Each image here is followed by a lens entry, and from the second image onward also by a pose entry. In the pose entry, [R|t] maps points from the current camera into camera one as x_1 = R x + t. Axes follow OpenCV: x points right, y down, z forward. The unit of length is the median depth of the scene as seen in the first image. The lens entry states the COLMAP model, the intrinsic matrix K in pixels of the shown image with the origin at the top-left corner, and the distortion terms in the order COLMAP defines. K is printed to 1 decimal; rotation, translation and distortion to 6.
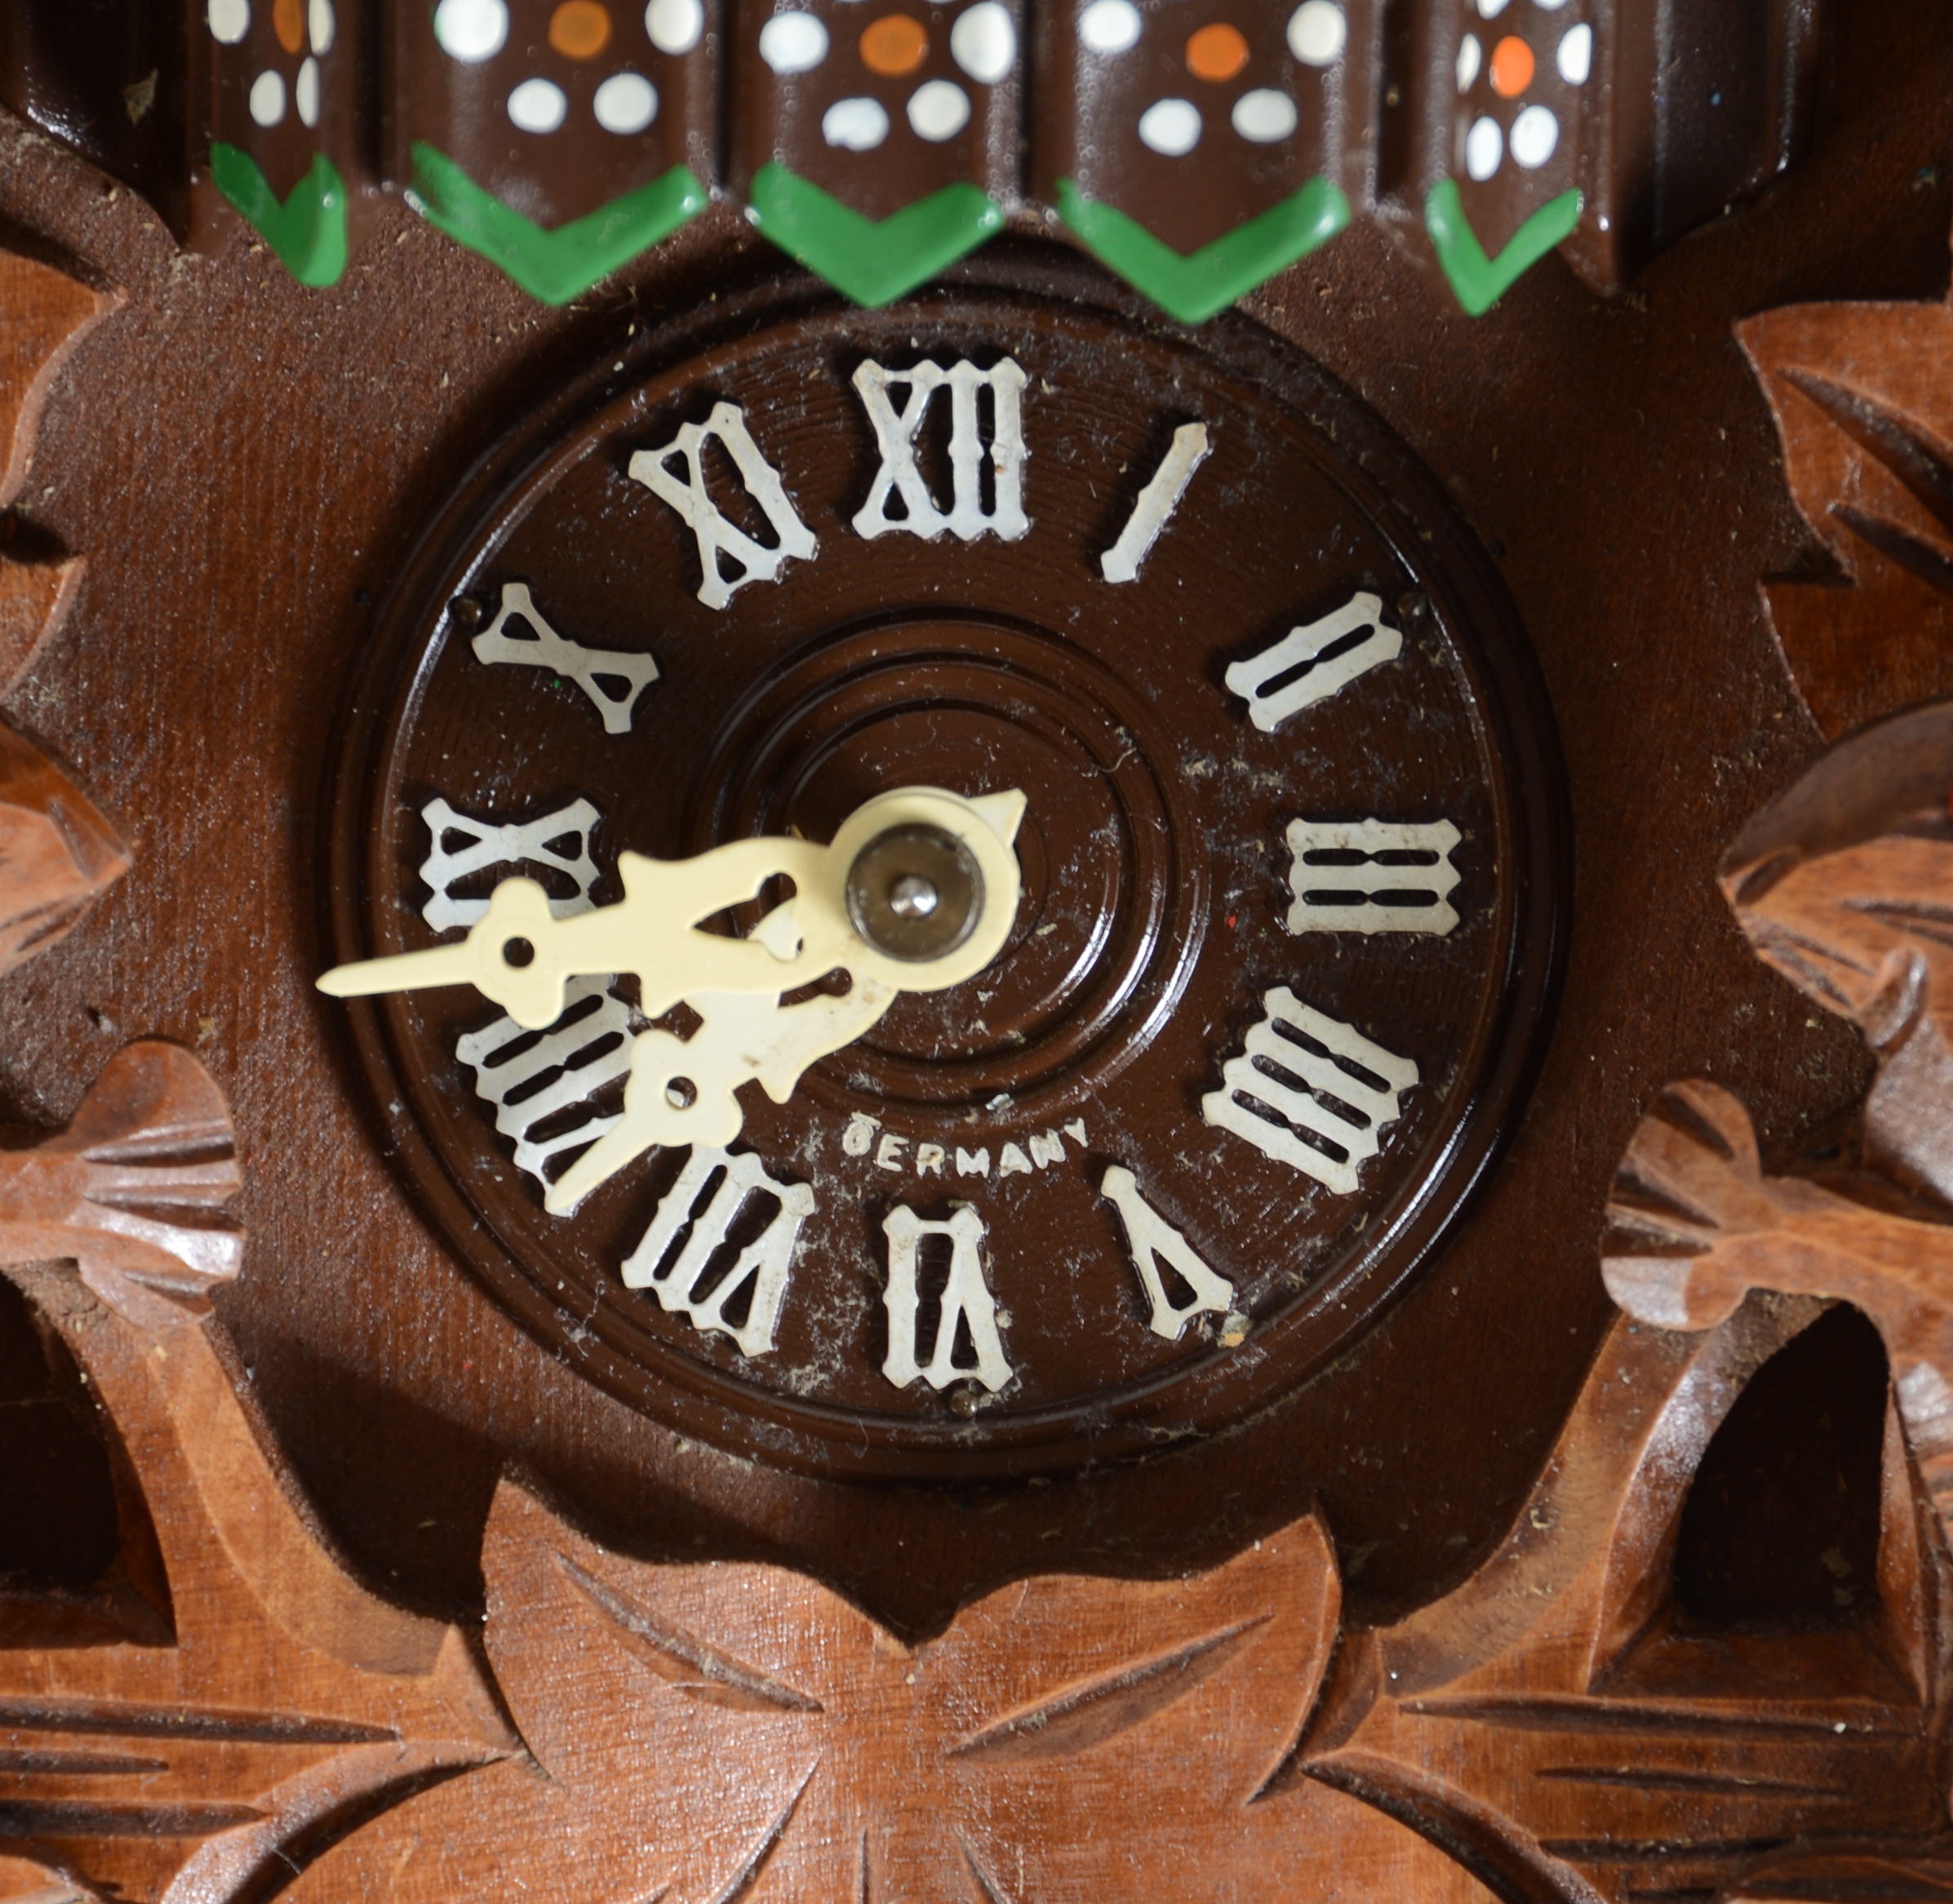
lens RADIAL K [[12567.3, 0, 975.9], [0, 12567.3, 950.7], [0, 0, 1]] dist [0.266551, 0.000000]
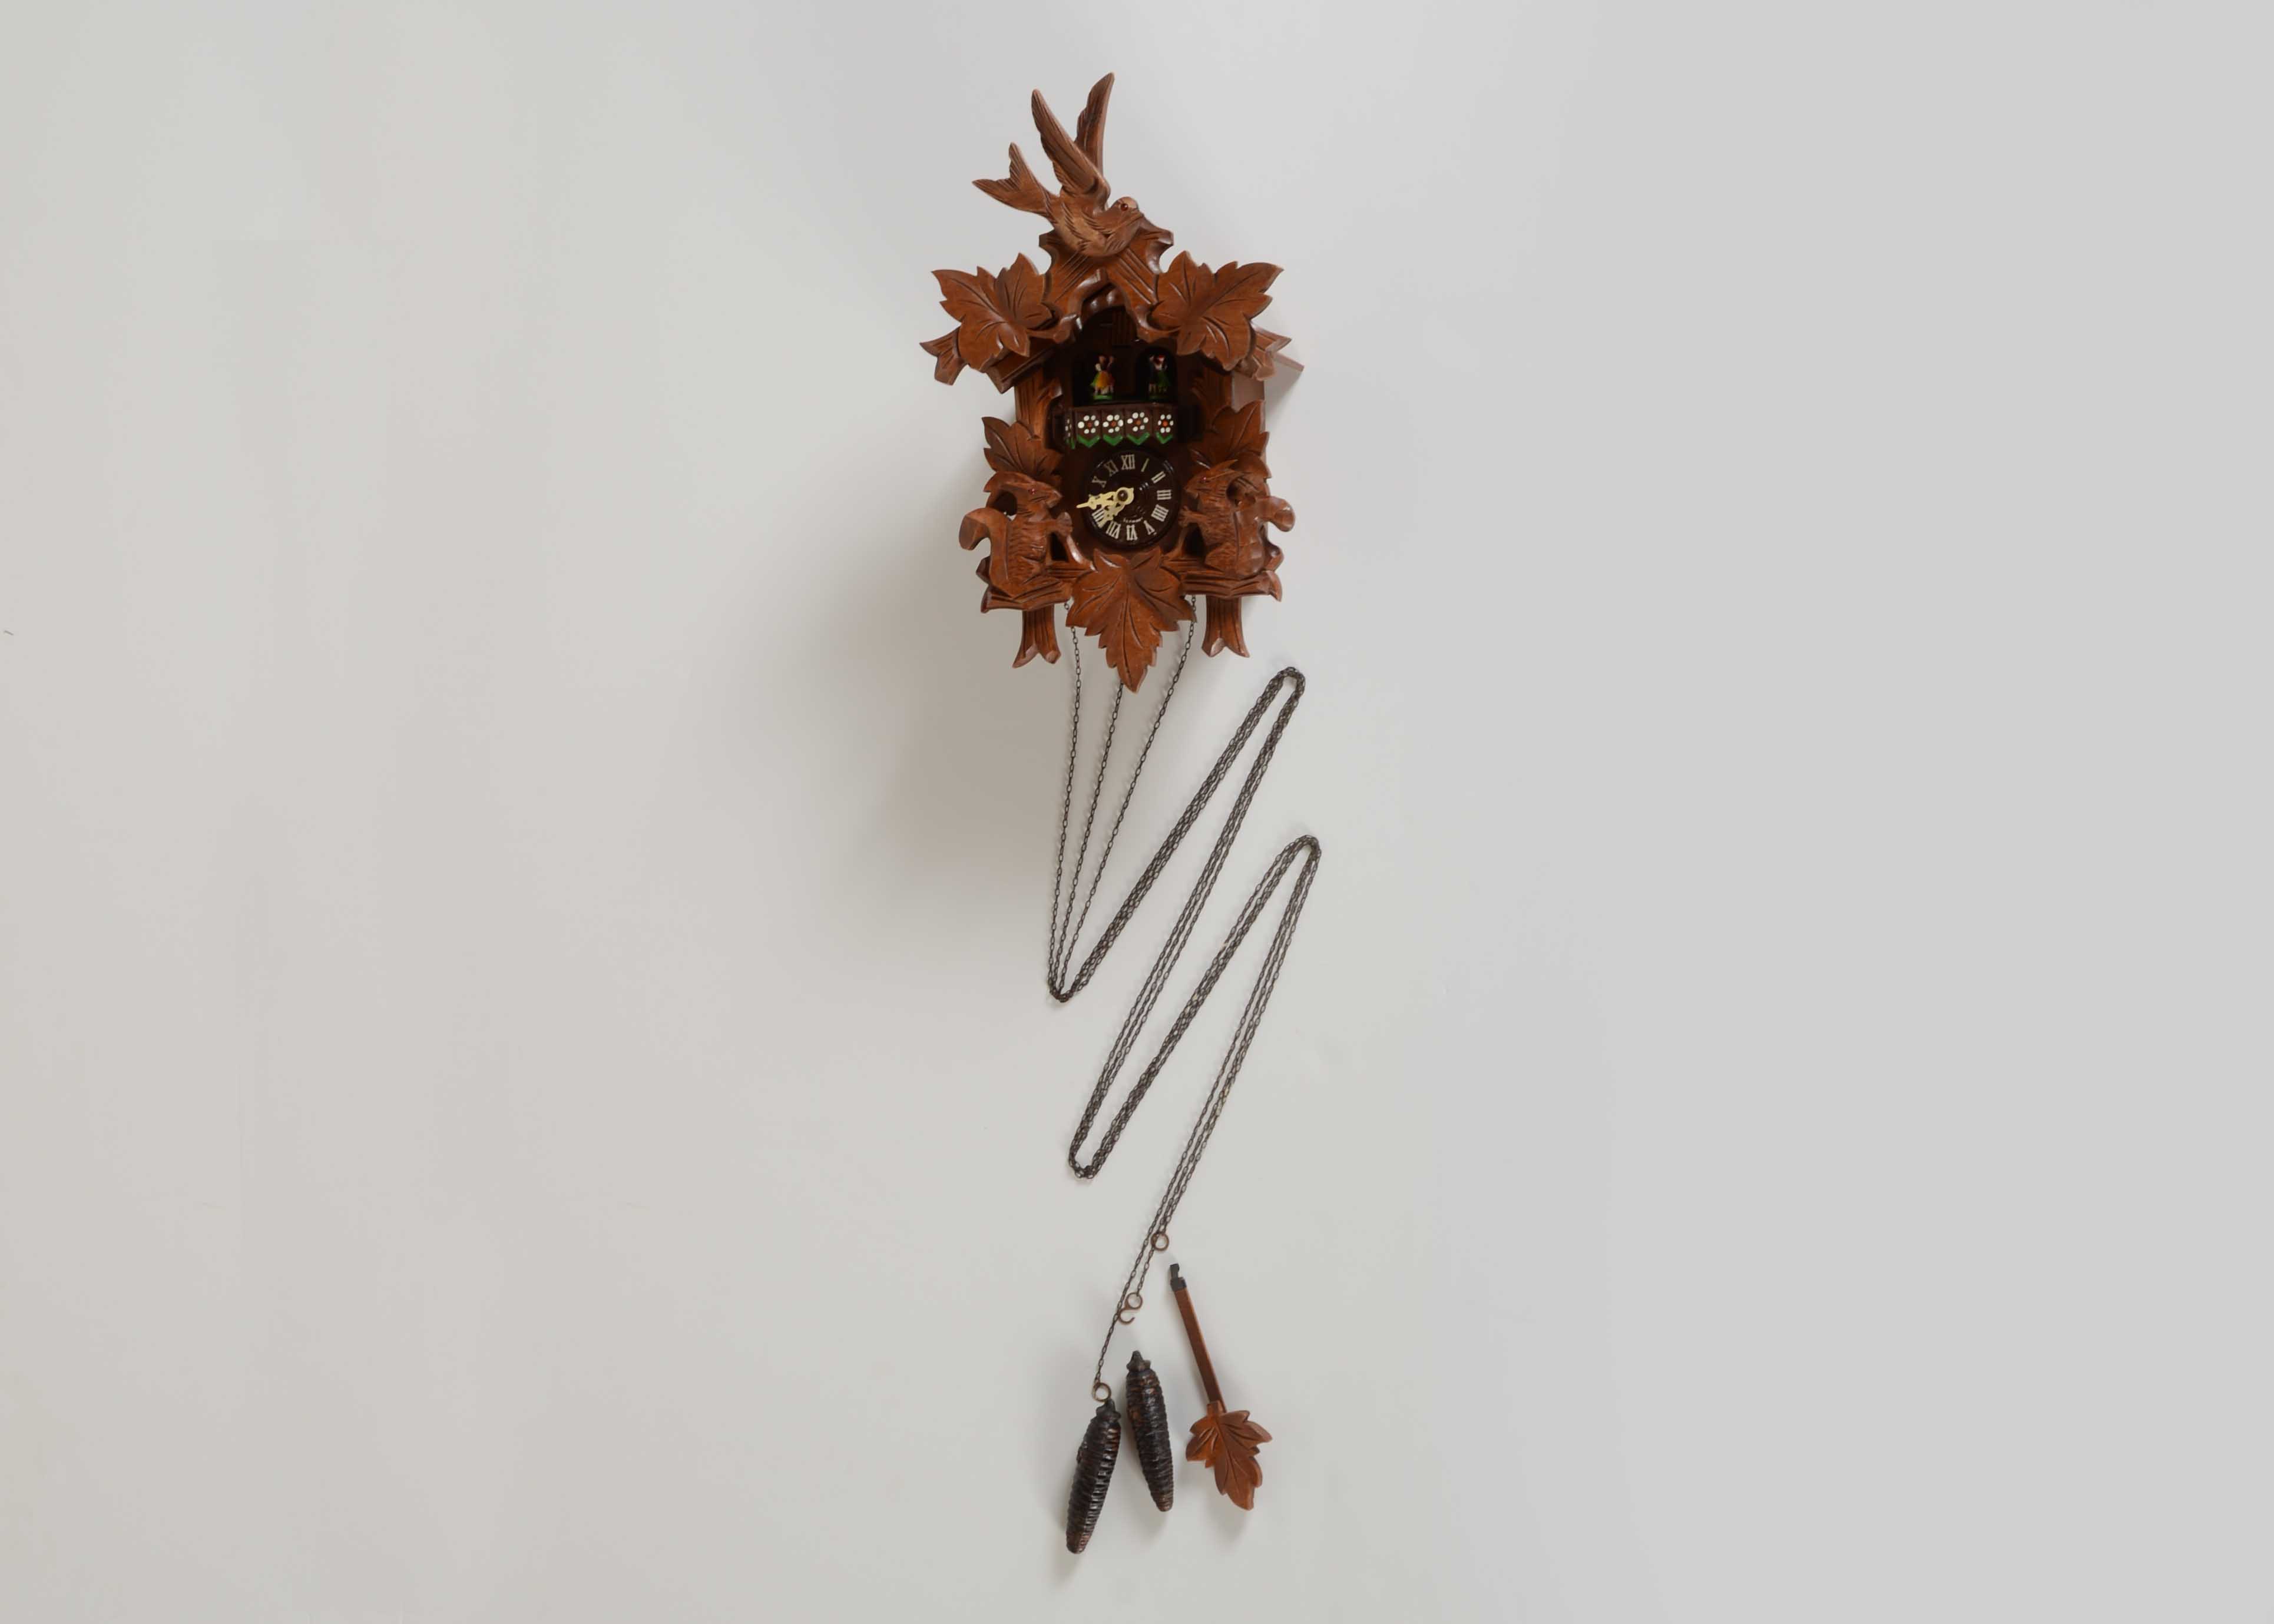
lens RADIAL K [[2729.0, 0, 1128.9], [0, 2729.0, 807.5], [0, 0, 1]] dist [-0.081816, 0.000000]
pose [[0.968486, -0.040245, -0.245795, 0.630743], [0.021190, 0.996595, -0.079682, 0.501767], [0.248165, 0.071963, 0.966041, -1.515557]]
